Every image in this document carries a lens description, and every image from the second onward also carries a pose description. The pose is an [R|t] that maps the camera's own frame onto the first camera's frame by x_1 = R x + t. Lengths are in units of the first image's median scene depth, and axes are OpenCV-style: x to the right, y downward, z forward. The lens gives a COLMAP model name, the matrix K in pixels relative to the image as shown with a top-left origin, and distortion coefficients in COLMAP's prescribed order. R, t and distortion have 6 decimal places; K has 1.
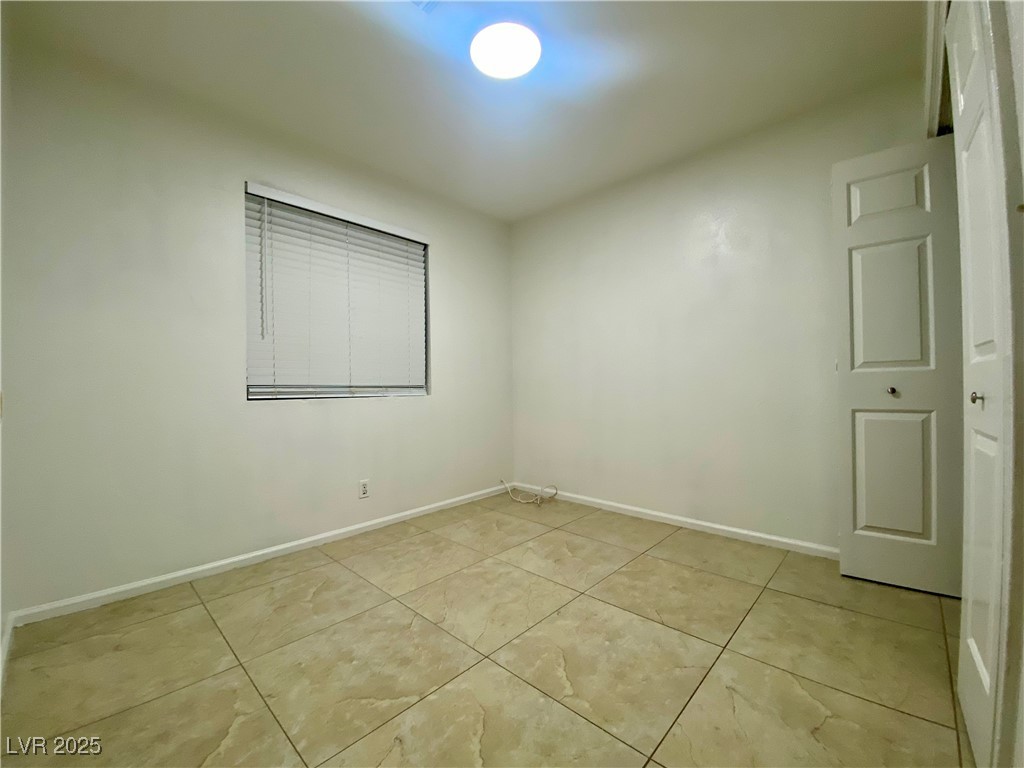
lens RADIAL K [[414.5, 0, 505.4], [0, 414.5, 381.8], [0, 0, 1]] dist [0.013427, -0.017025]
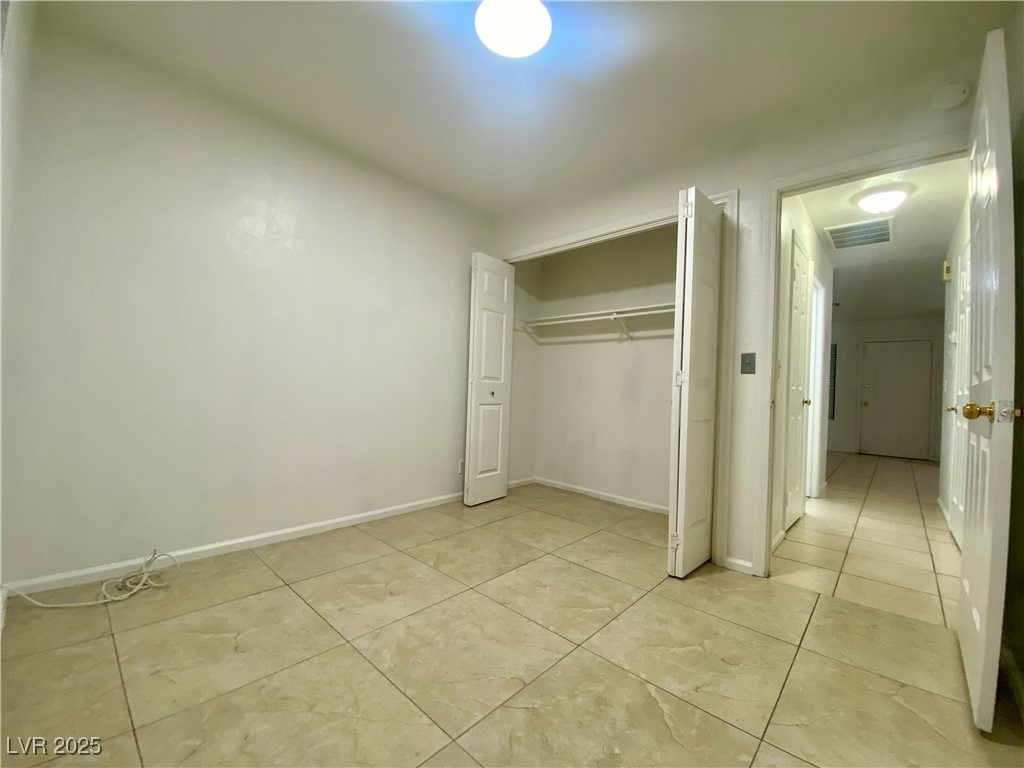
lens RADIAL K [[414.5, 0, 505.8], [0, 414.5, 381.0], [0, 0, 1]] dist [0.013427, -0.017025]
pose [[0.003988, 0.022833, 0.999731, -0.869359], [-0.040330, 0.998930, -0.022653, 0.008626], [-0.999178, -0.040229, 0.004905, 0.927730]]
